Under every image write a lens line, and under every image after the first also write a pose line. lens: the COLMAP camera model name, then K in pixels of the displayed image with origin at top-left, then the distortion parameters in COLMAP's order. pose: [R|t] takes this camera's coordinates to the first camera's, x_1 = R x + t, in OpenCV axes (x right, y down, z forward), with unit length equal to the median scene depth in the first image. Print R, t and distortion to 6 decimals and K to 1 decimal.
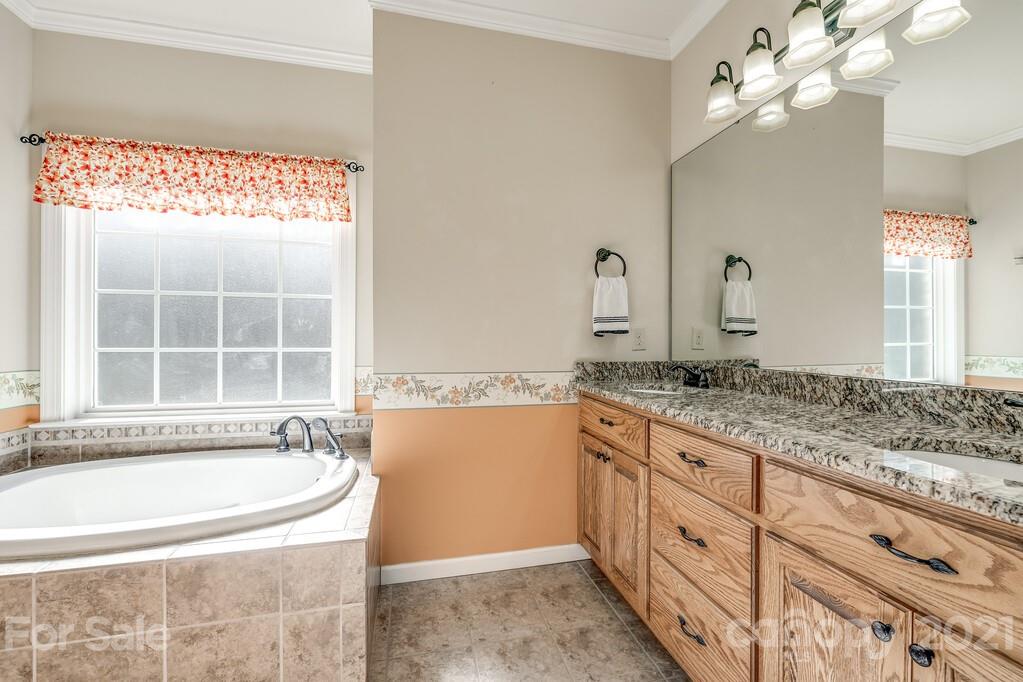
lens RADIAL K [[433.0, 0, 509.0], [0, 433.0, 335.9], [0, 0, 1]] dist [-0.003150, -0.000117]
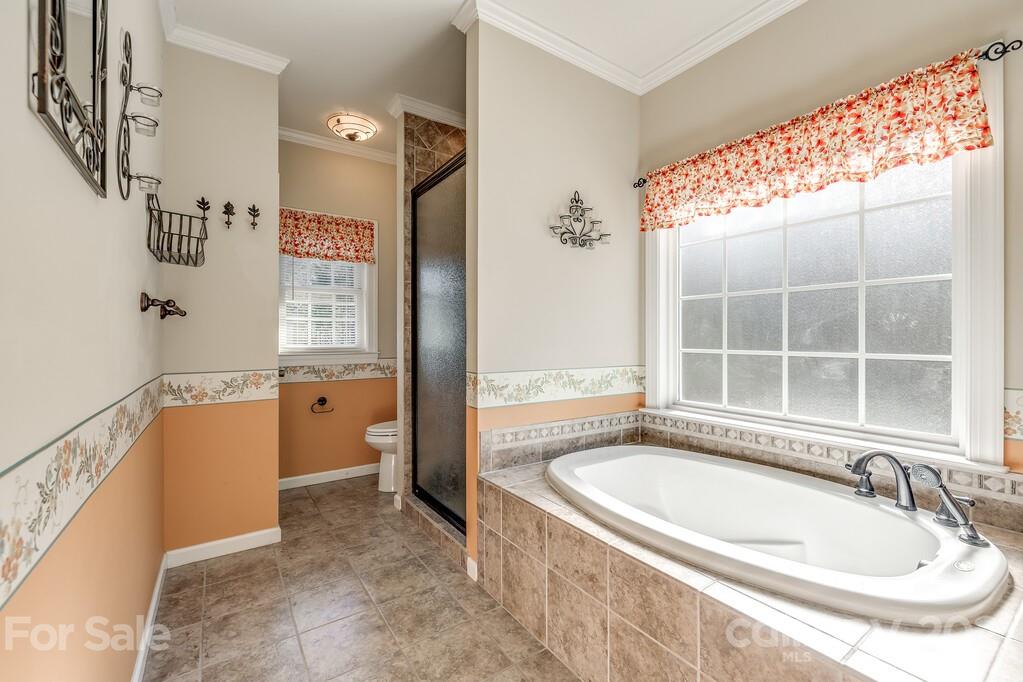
lens RADIAL K [[433.0, 0, 513.8], [0, 433.0, 338.0], [0, 0, 1]] dist [-0.003150, -0.000117]
pose [[0.369958, -0.003956, -0.929040, -0.060694], [0.005713, 0.999982, -0.001983, -0.000673], [0.929031, -0.004574, 0.369973, 0.174640]]
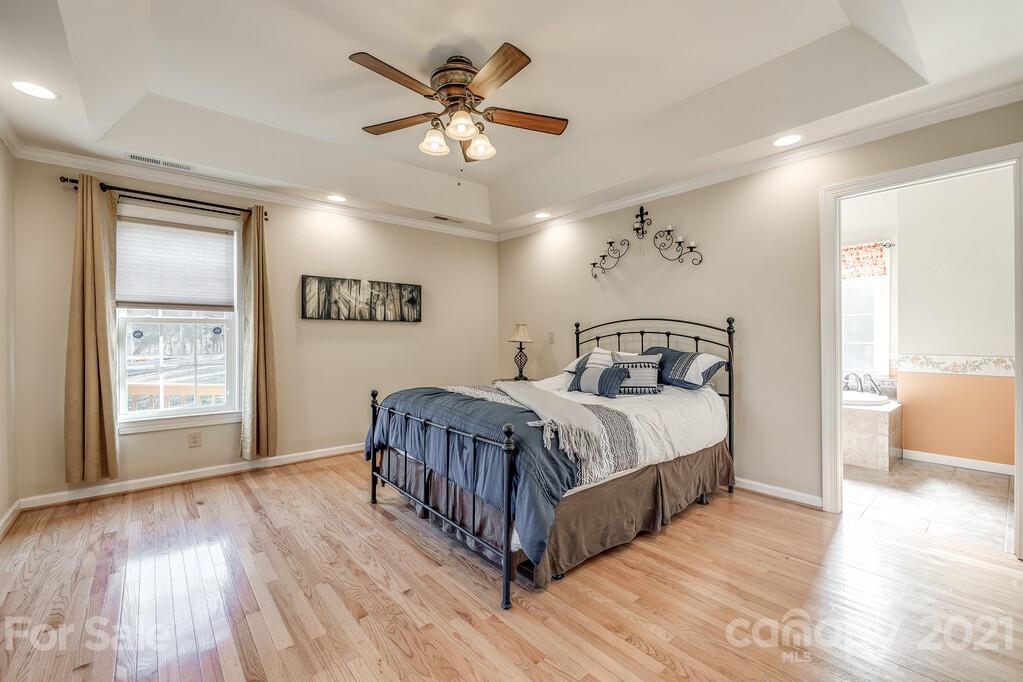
lens RADIAL K [[433.0, 0, 514.8], [0, 433.0, 344.6], [0, 0, 1]] dist [-0.003150, -0.000117]
pose [[0.464721, 0.004368, -0.885446, 0.565012], [0.009864, 0.999900, 0.010110, 0.002813], [0.885402, -0.013433, 0.464631, -1.346332]]
